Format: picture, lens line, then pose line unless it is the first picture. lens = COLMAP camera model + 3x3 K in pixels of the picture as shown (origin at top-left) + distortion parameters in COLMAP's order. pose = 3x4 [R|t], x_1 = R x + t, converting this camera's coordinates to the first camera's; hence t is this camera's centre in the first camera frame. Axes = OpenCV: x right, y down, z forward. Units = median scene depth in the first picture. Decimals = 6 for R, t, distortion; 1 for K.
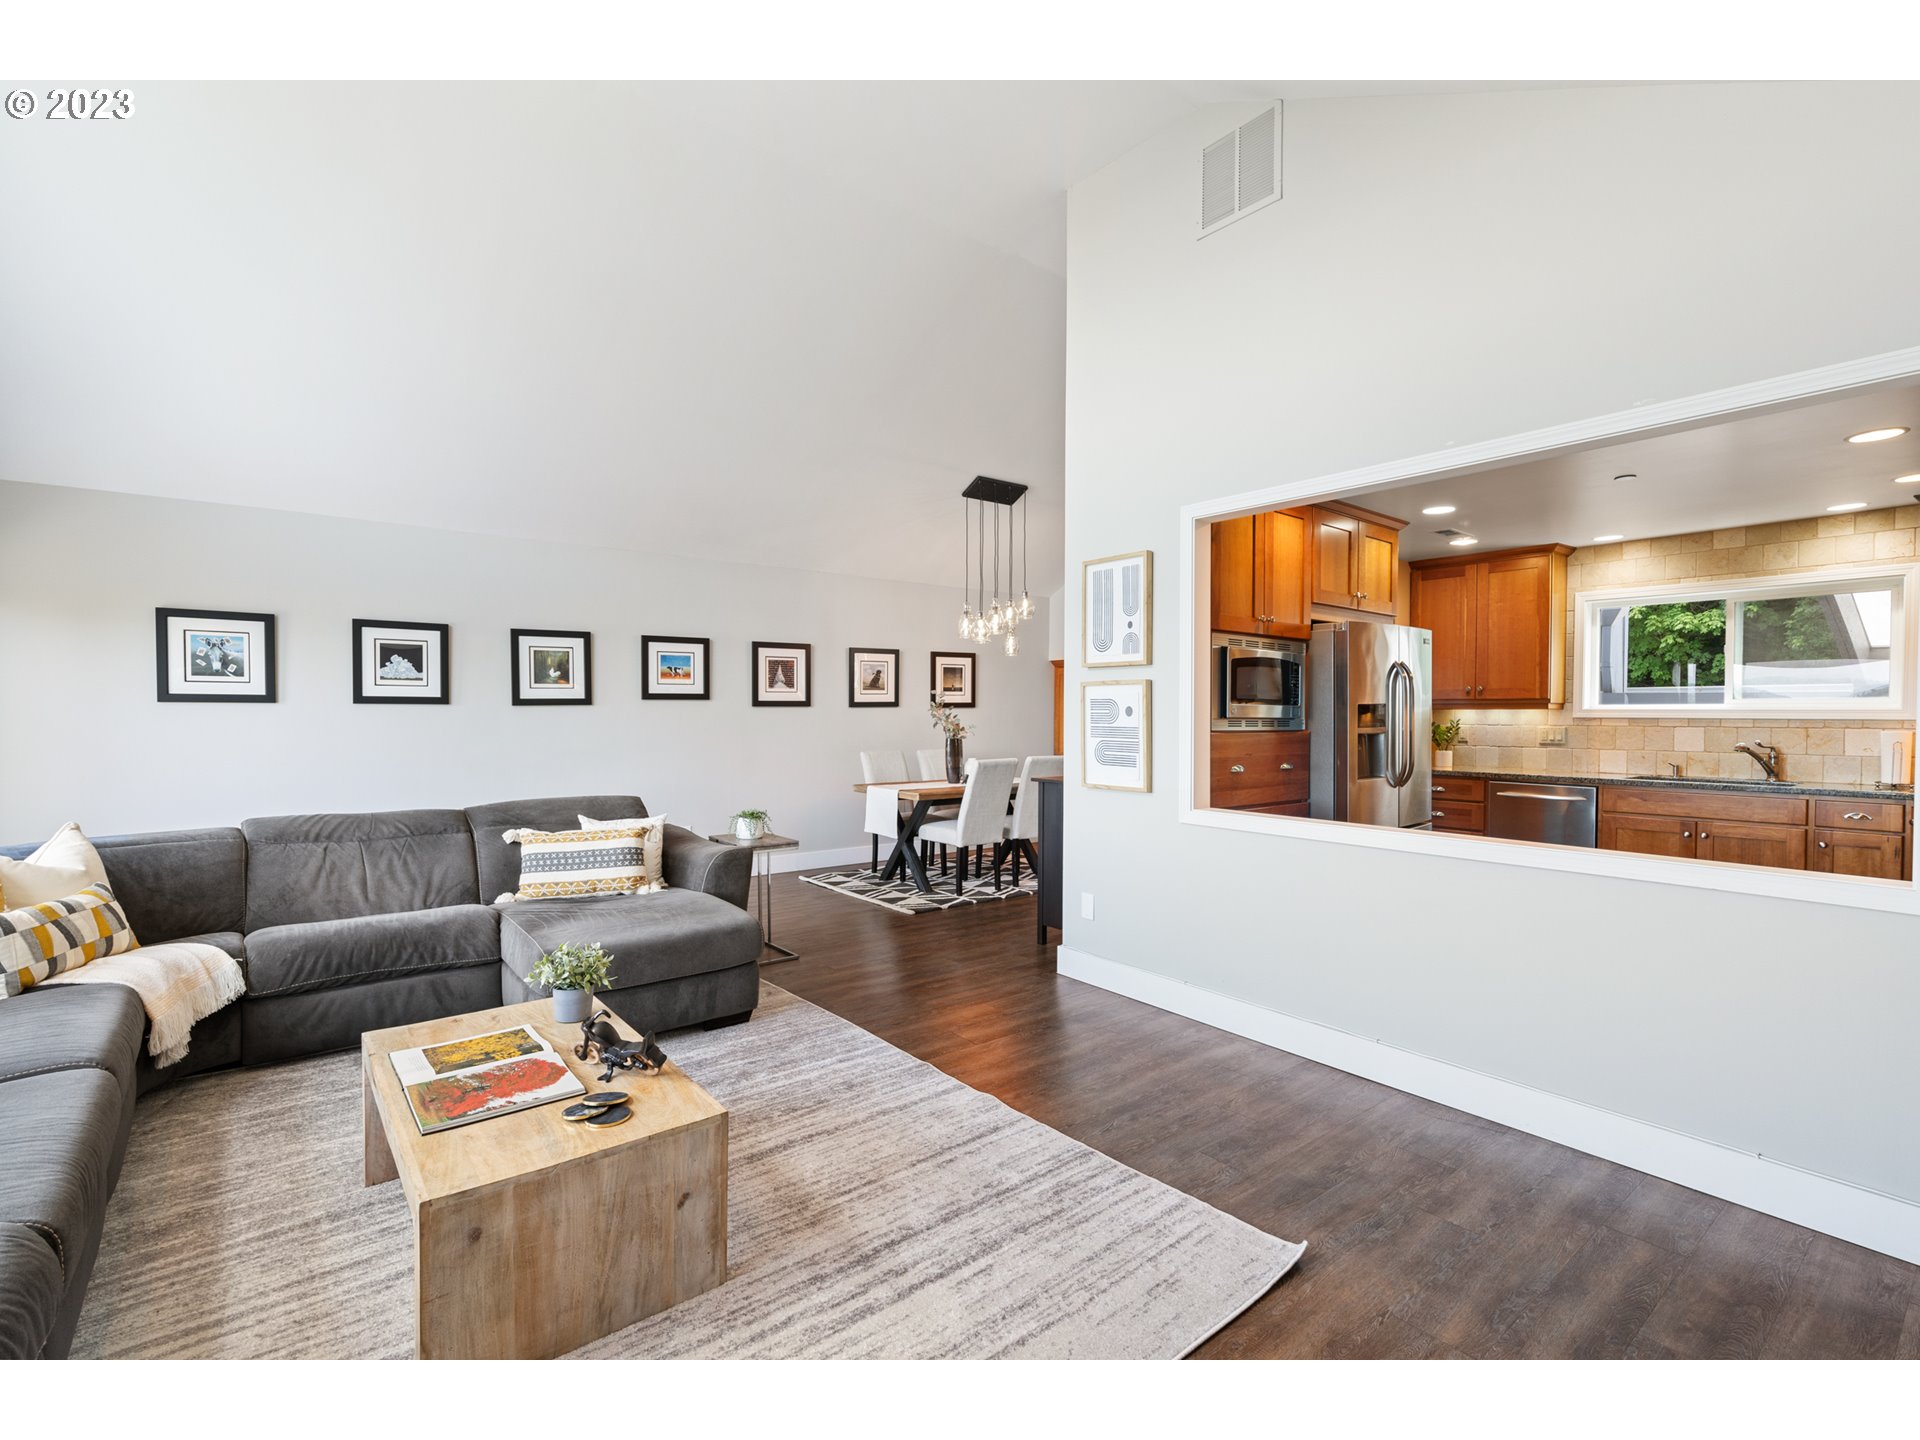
lens RADIAL K [[865.0, 0, 950.4], [0, 865.0, 738.5], [0, 0, 1]] dist [-0.040024, 0.009940]
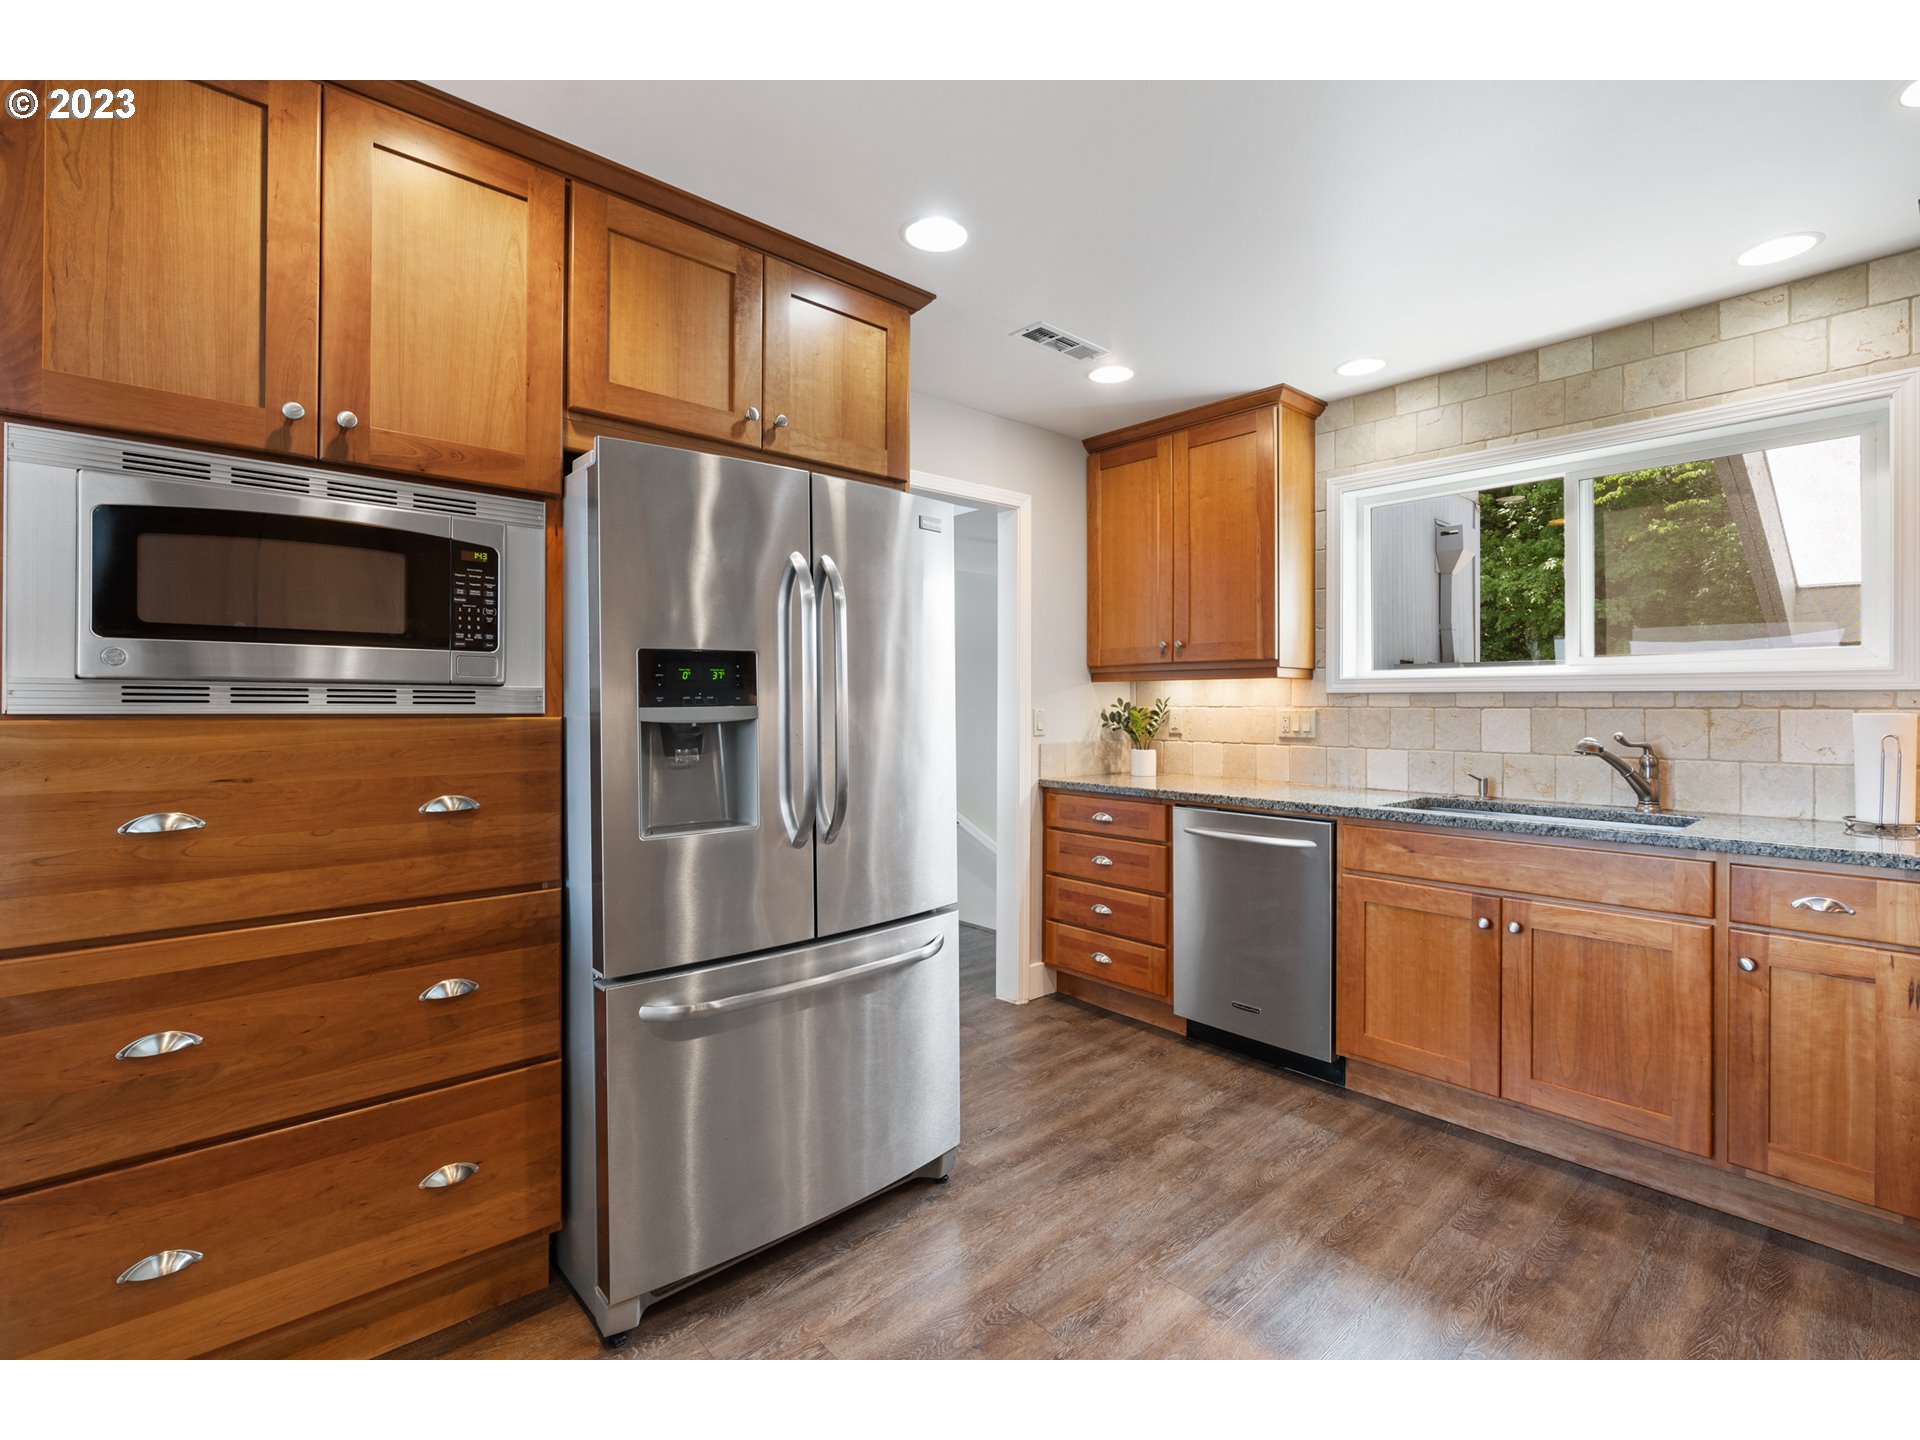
lens RADIAL K [[872.4, 0, 967.4], [0, 872.4, 706.6], [0, 0, 1]] dist [-0.019260, 0.006043]
pose [[0.996190, -0.000668, 0.087212, 0.527559], [0.002742, 0.999716, -0.023665, -0.002436], [-0.087172, 0.023814, 0.995909, 0.517308]]
